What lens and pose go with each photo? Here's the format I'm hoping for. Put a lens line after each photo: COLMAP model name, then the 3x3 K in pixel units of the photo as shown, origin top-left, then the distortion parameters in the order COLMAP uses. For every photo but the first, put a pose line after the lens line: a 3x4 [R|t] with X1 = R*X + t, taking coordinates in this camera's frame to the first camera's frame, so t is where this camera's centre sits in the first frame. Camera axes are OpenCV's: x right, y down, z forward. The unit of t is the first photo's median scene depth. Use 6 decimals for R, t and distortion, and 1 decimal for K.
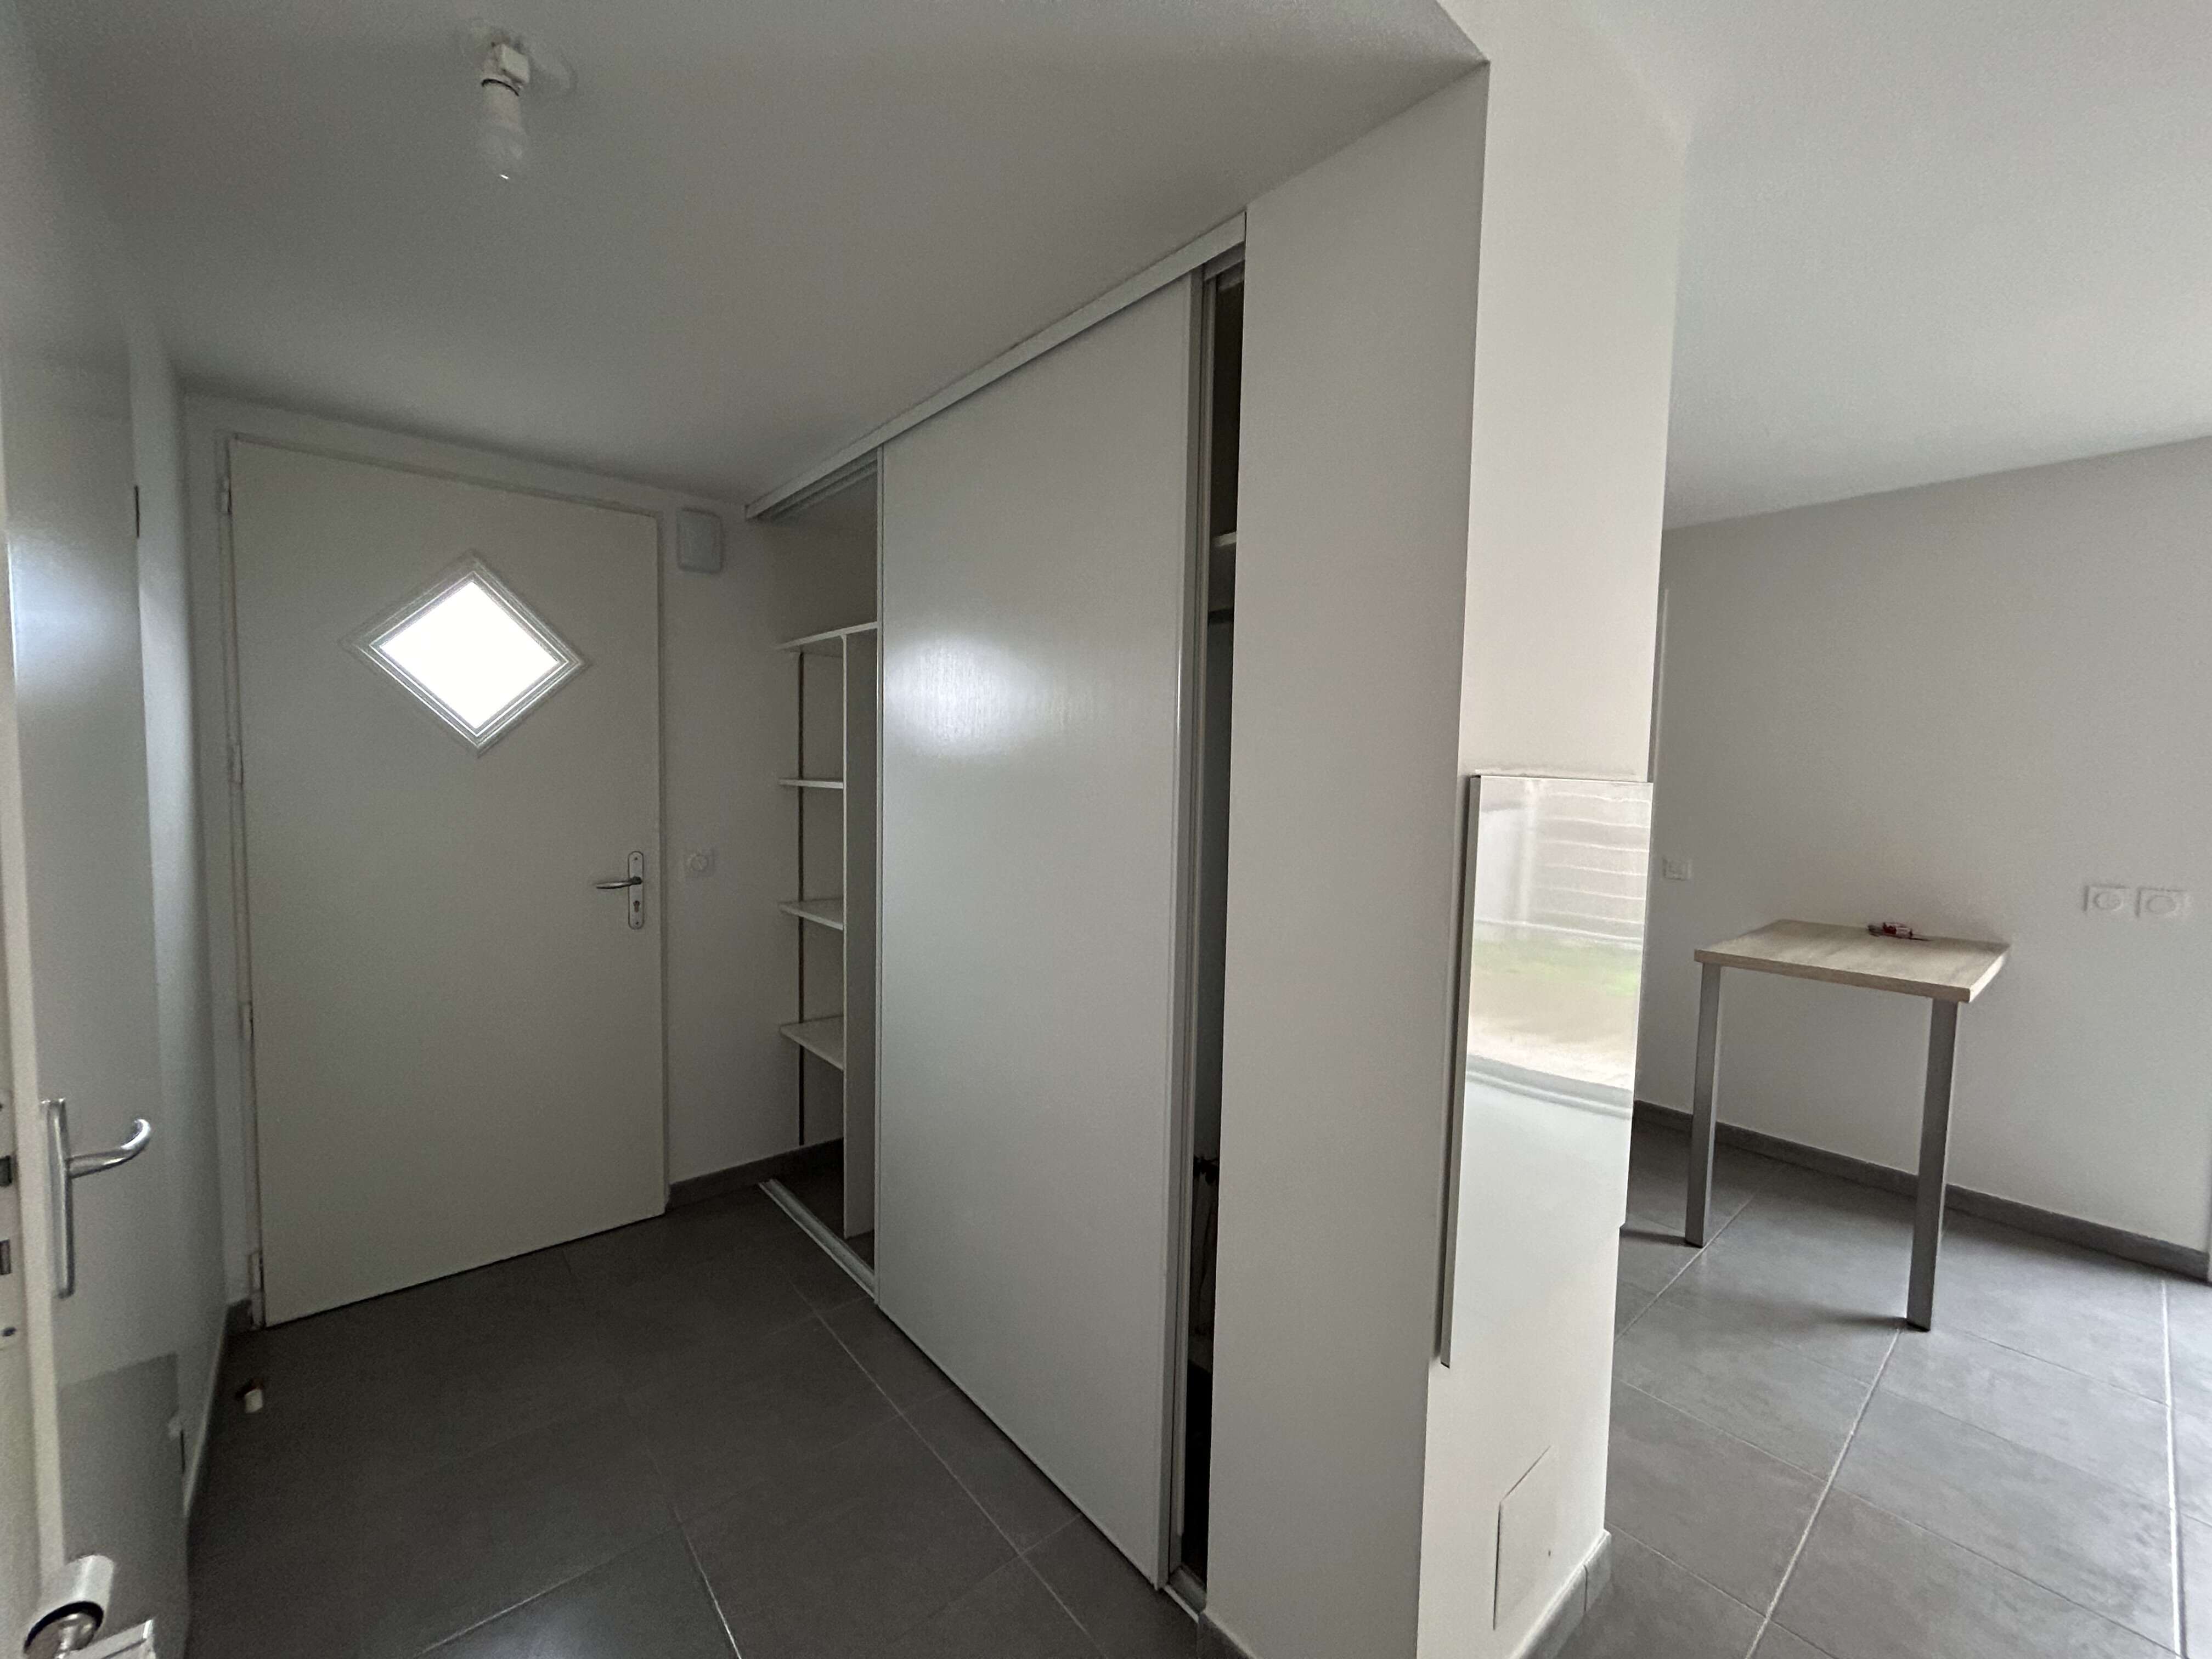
lens RADIAL K [[891.9, 0, 1105.6], [0, 891.9, 828.6], [0, 0, 1]] dist [0.001081, 0.000178]
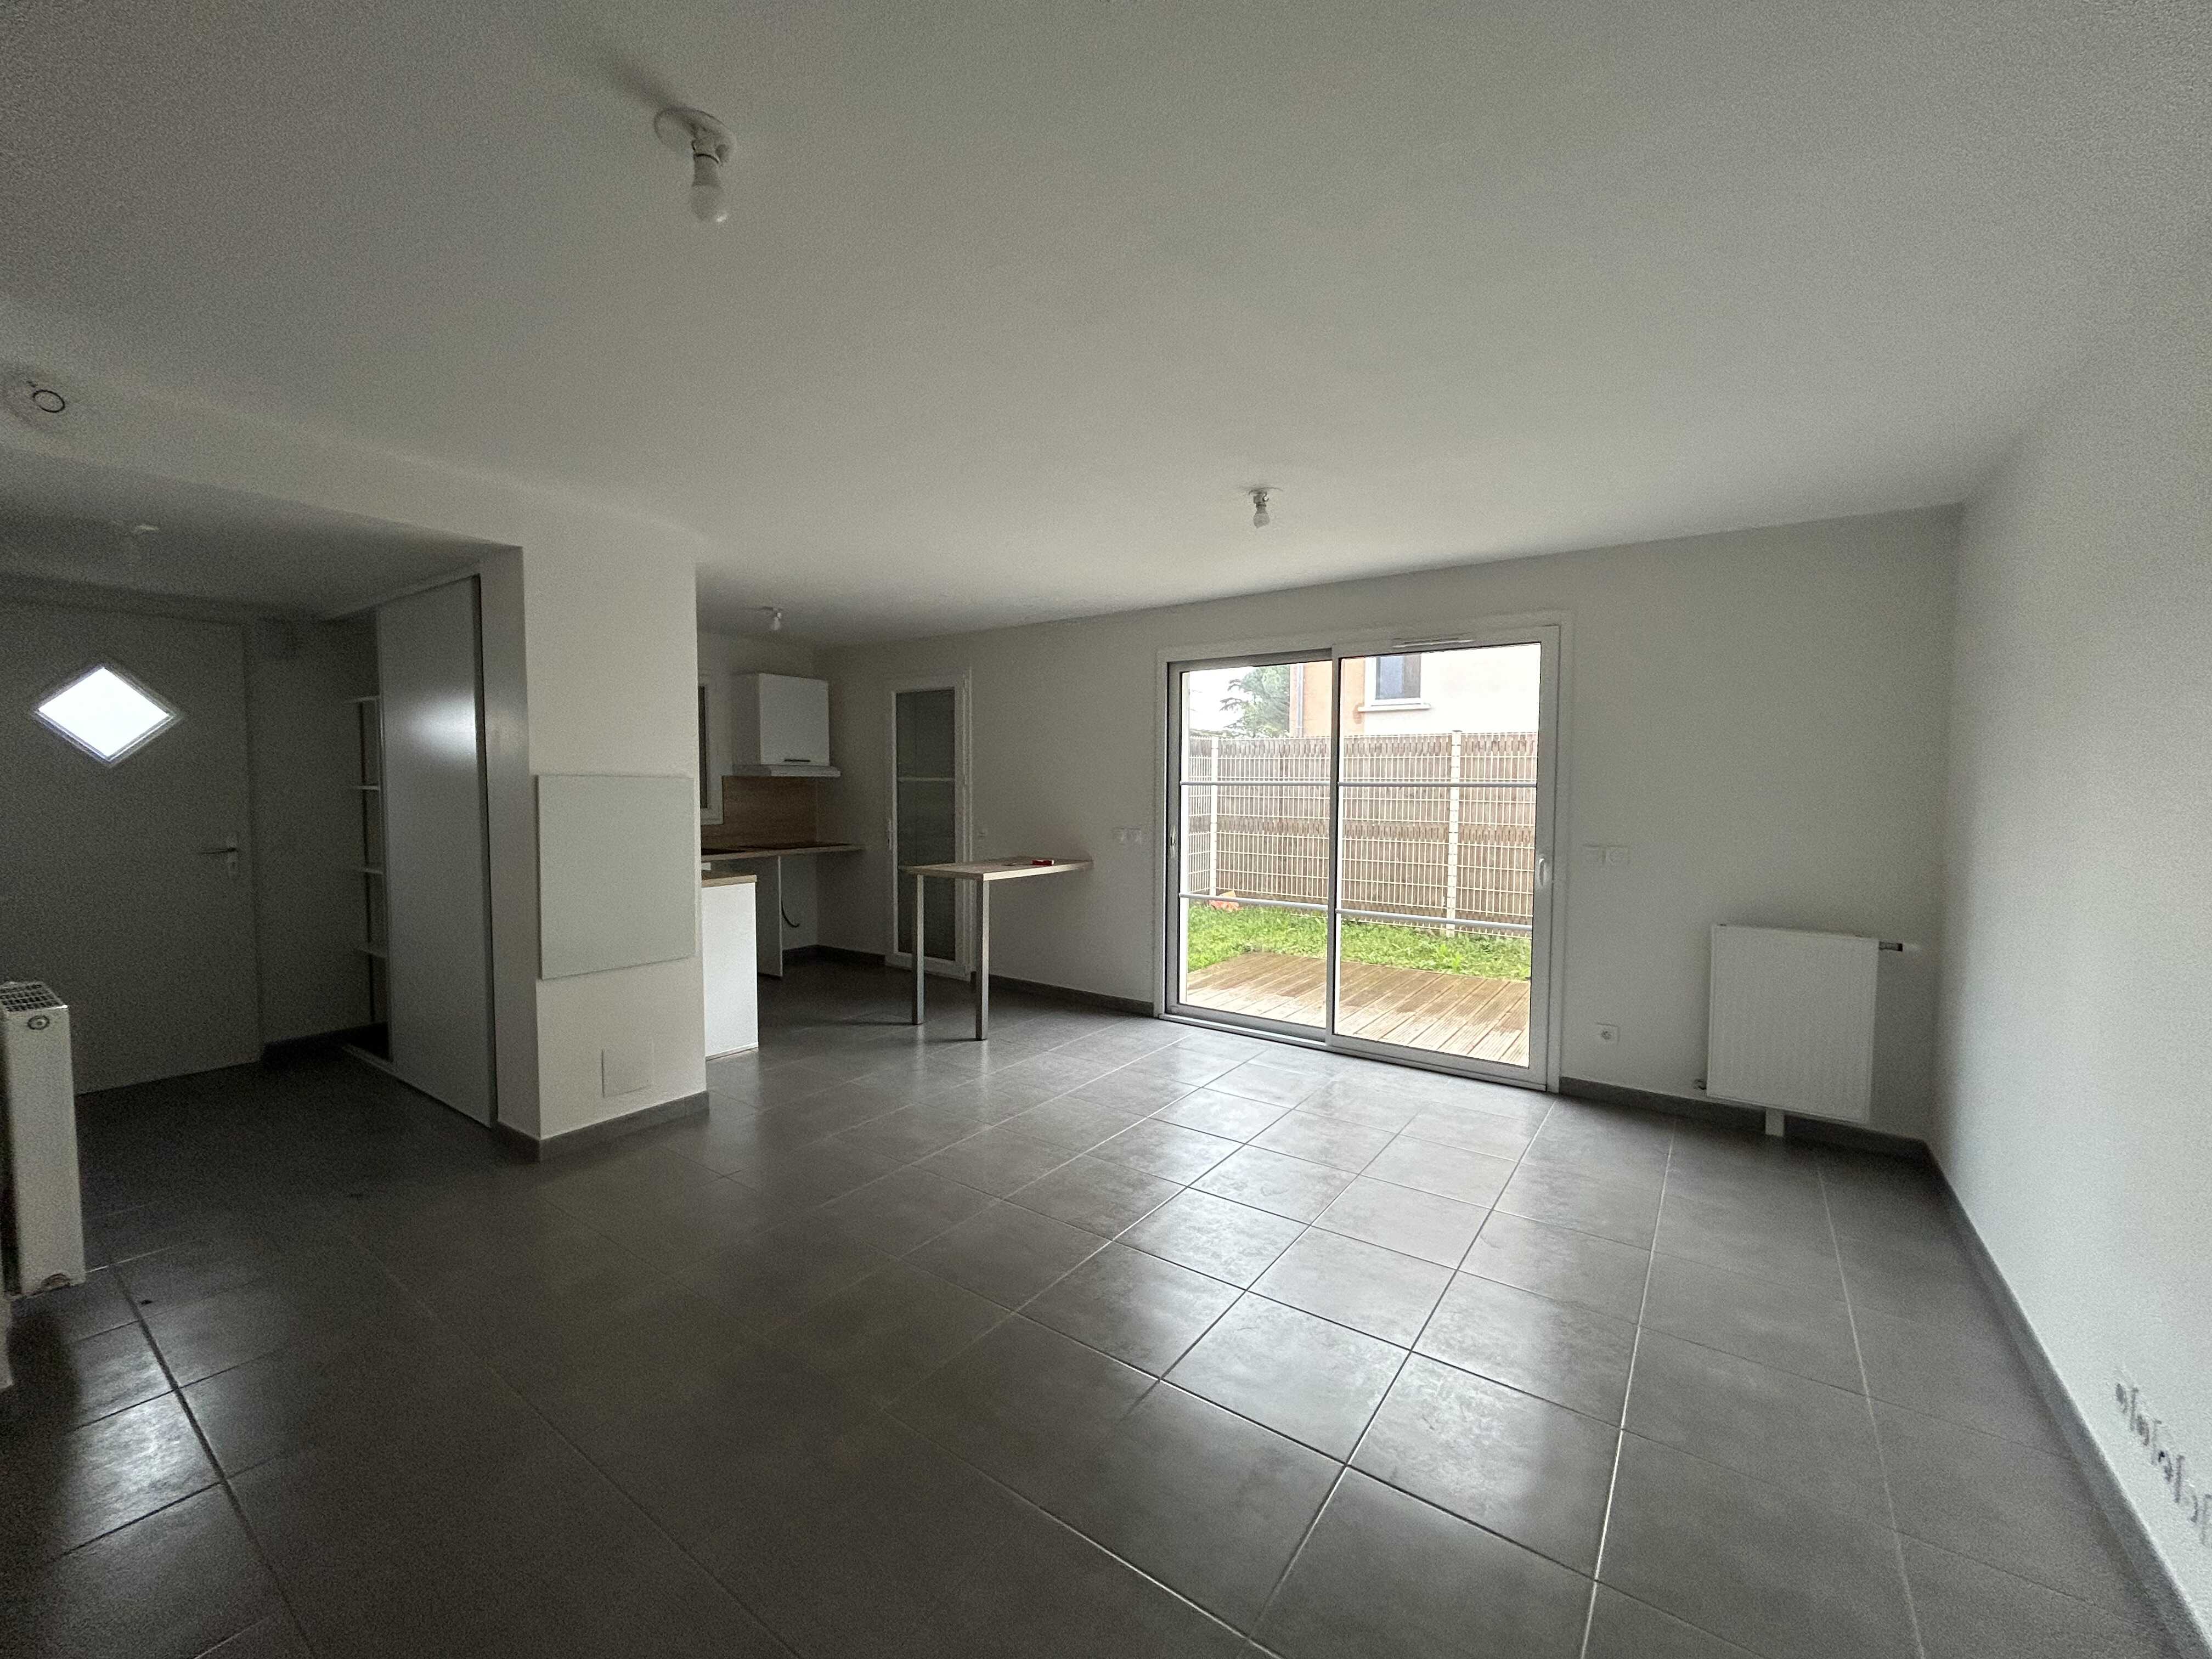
lens RADIAL K [[891.9, 0, 1103.9], [0, 891.9, 827.3], [0, 0, 1]] dist [0.001081, 0.000178]
pose [[0.973208, -0.027508, 0.228277, 0.635899], [0.030959, 0.999454, -0.011552, 0.086801], [-0.227834, 0.018310, 0.973528, -0.924725]]
